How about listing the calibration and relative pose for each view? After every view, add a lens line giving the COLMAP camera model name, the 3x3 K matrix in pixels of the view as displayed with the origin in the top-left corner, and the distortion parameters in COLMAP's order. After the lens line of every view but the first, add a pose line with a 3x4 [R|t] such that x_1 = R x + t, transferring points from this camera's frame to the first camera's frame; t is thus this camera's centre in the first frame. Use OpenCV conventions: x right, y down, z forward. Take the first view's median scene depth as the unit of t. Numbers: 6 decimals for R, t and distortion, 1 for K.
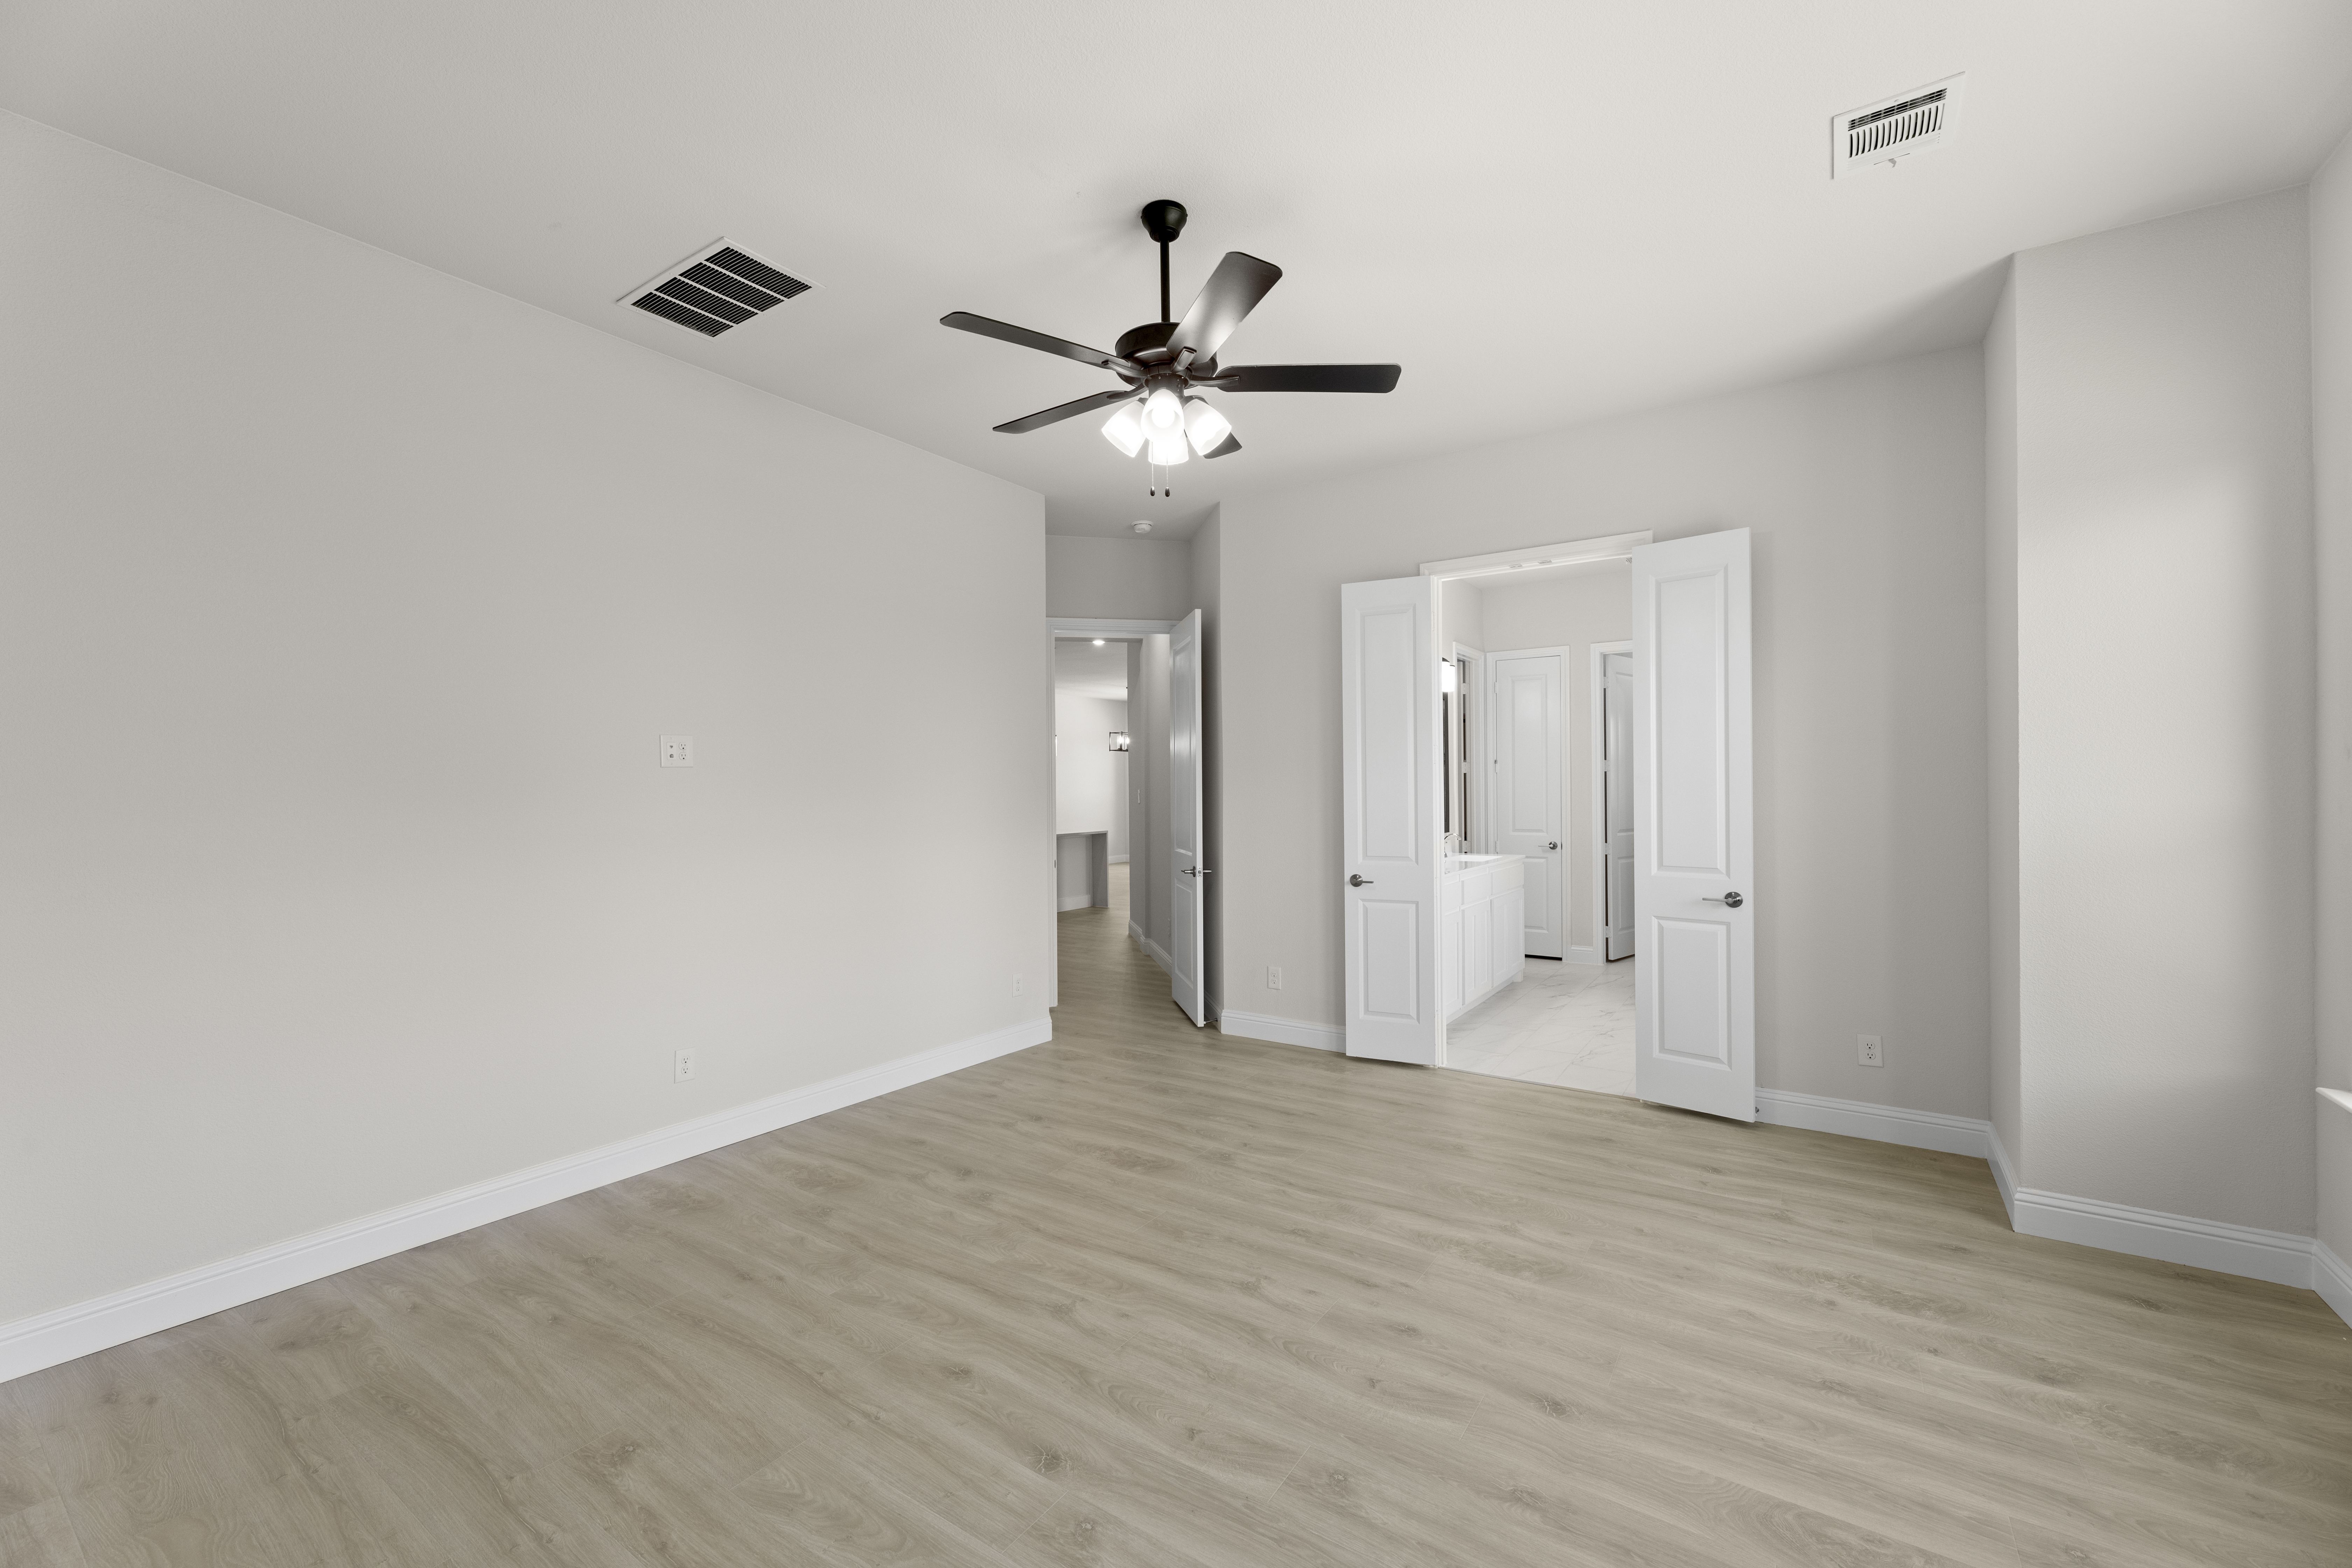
lens RADIAL K [[955.7, 0, 1176.0], [0, 955.7, 784.0], [0, 0, 1]] dist [0.014934, -0.000015]
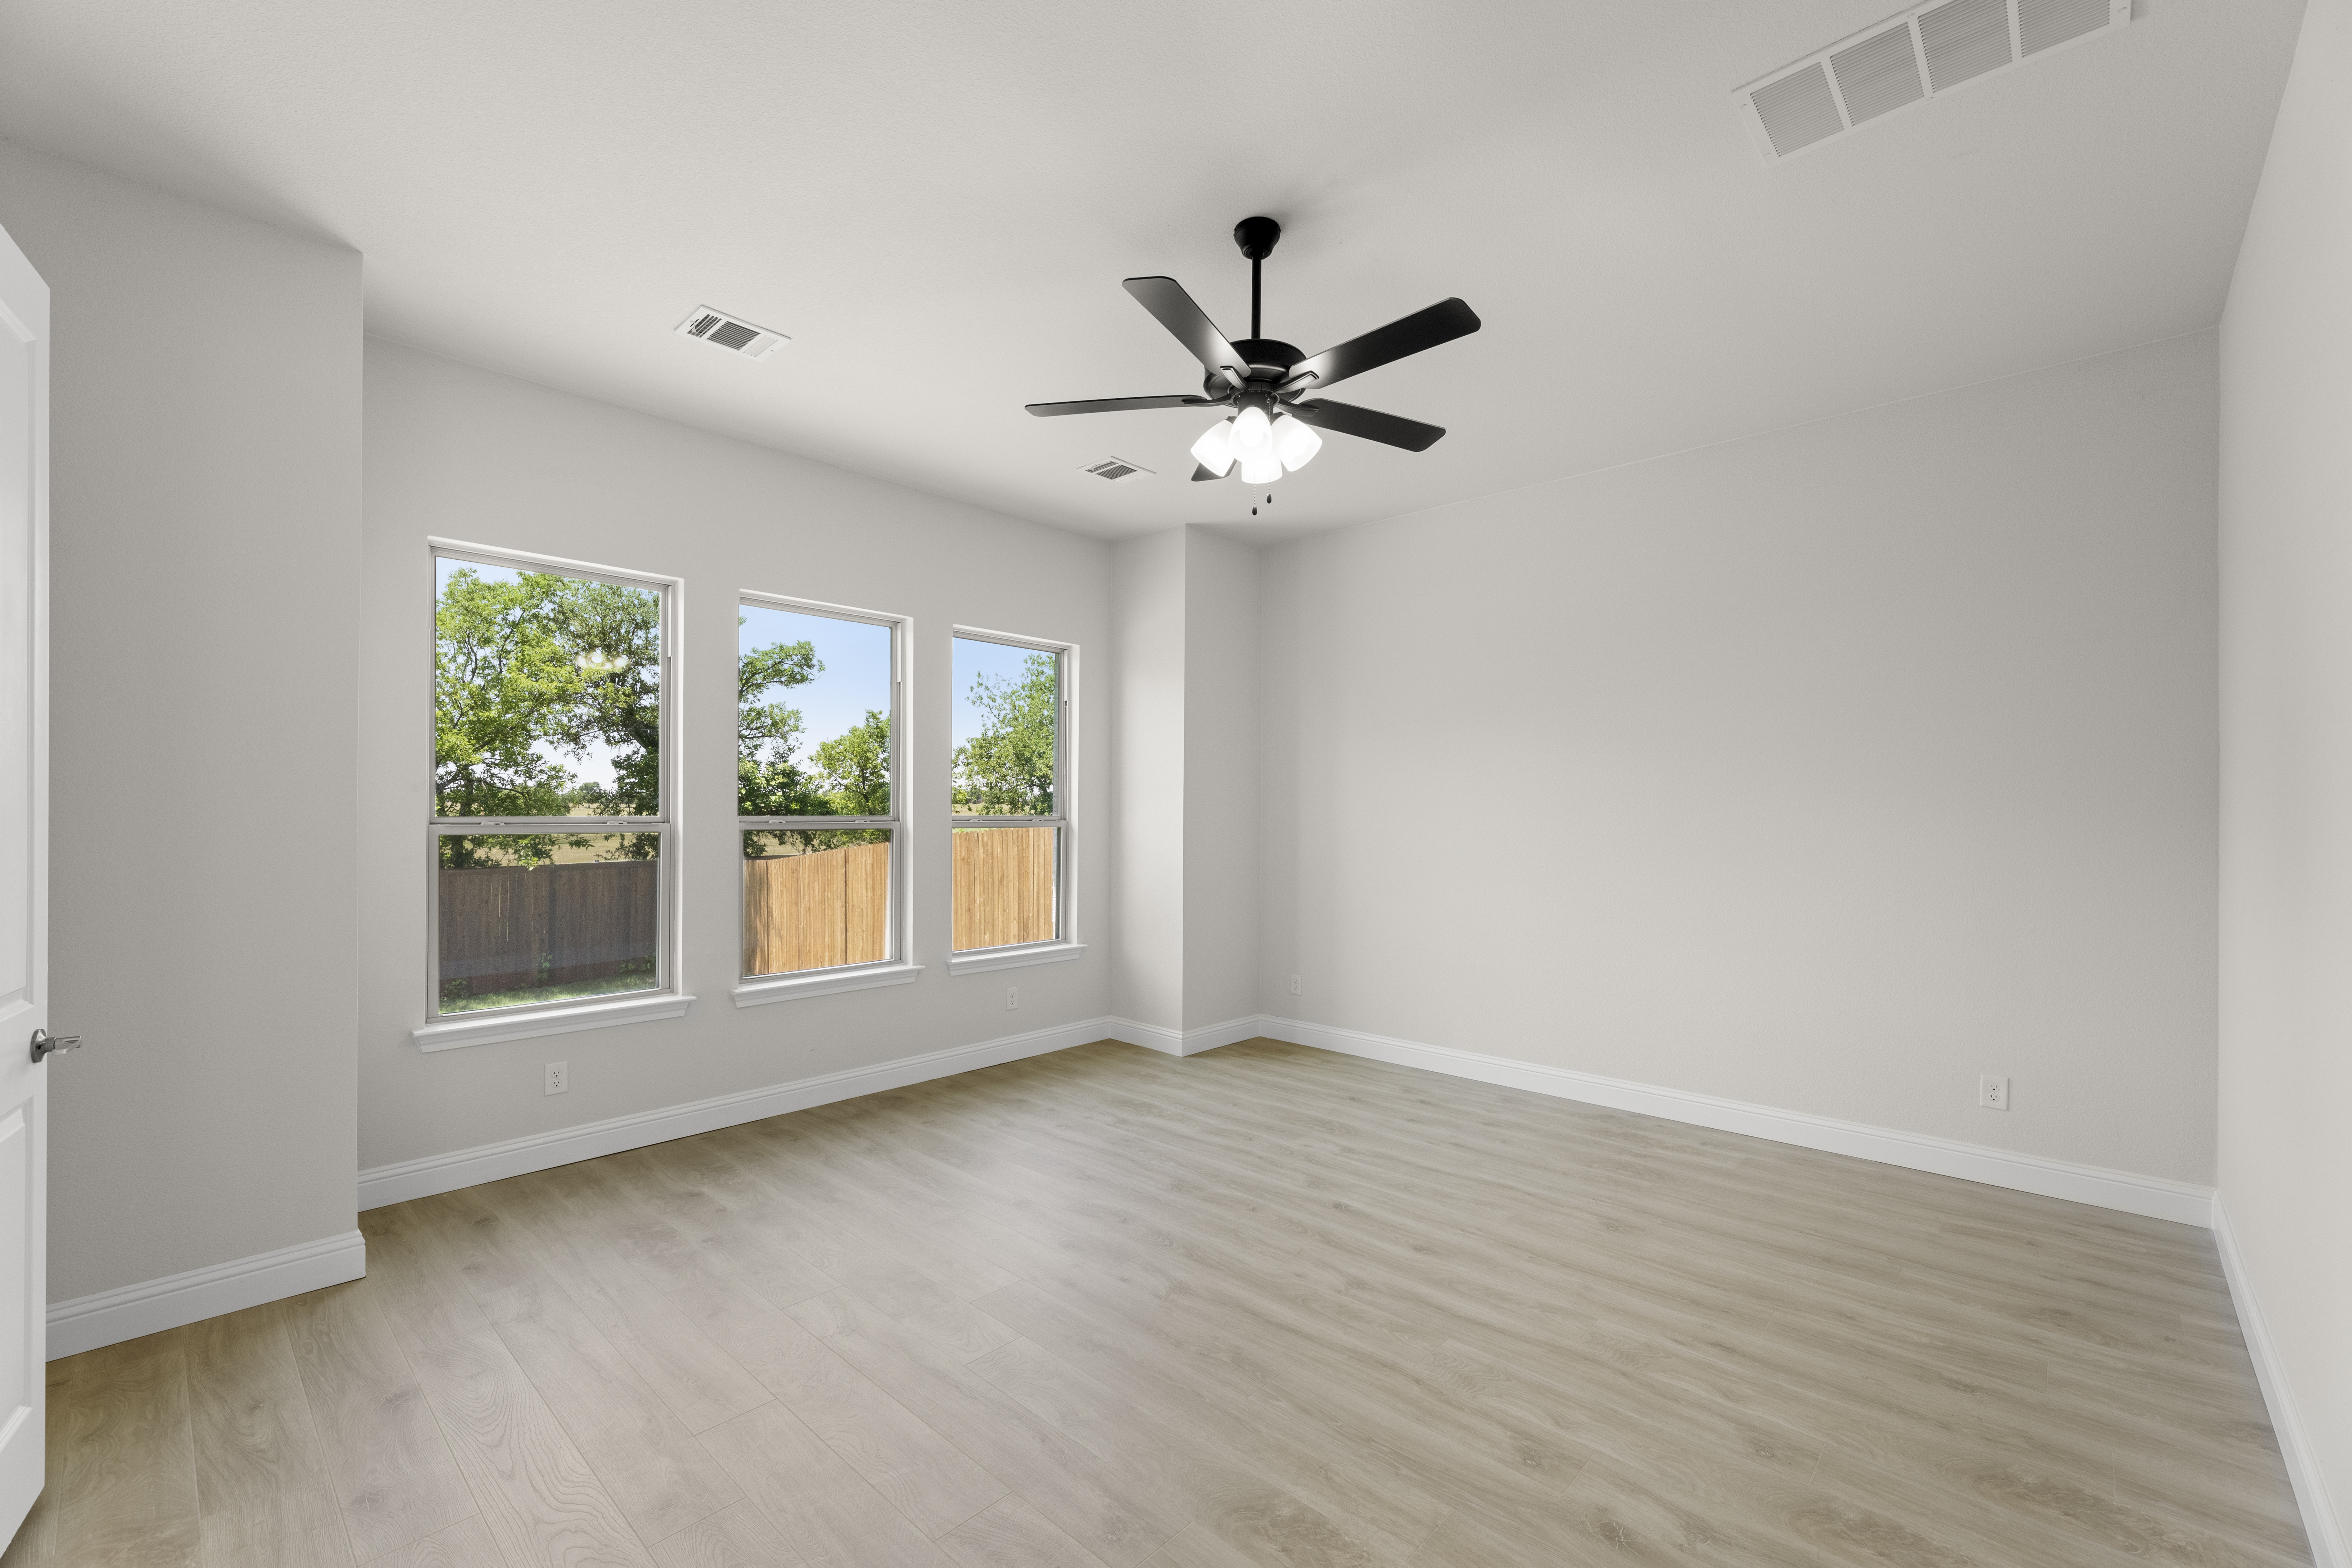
lens RADIAL K [[955.7, 0, 1176.0], [0, 955.7, 784.0], [0, 0, 1]] dist [0.014934, -0.000015]
pose [[-0.988048, 0.008007, 0.153935, -0.080016], [0.003087, 0.999477, -0.032175, 0.008667], [-0.154113, -0.031315, -0.987557, 1.931208]]
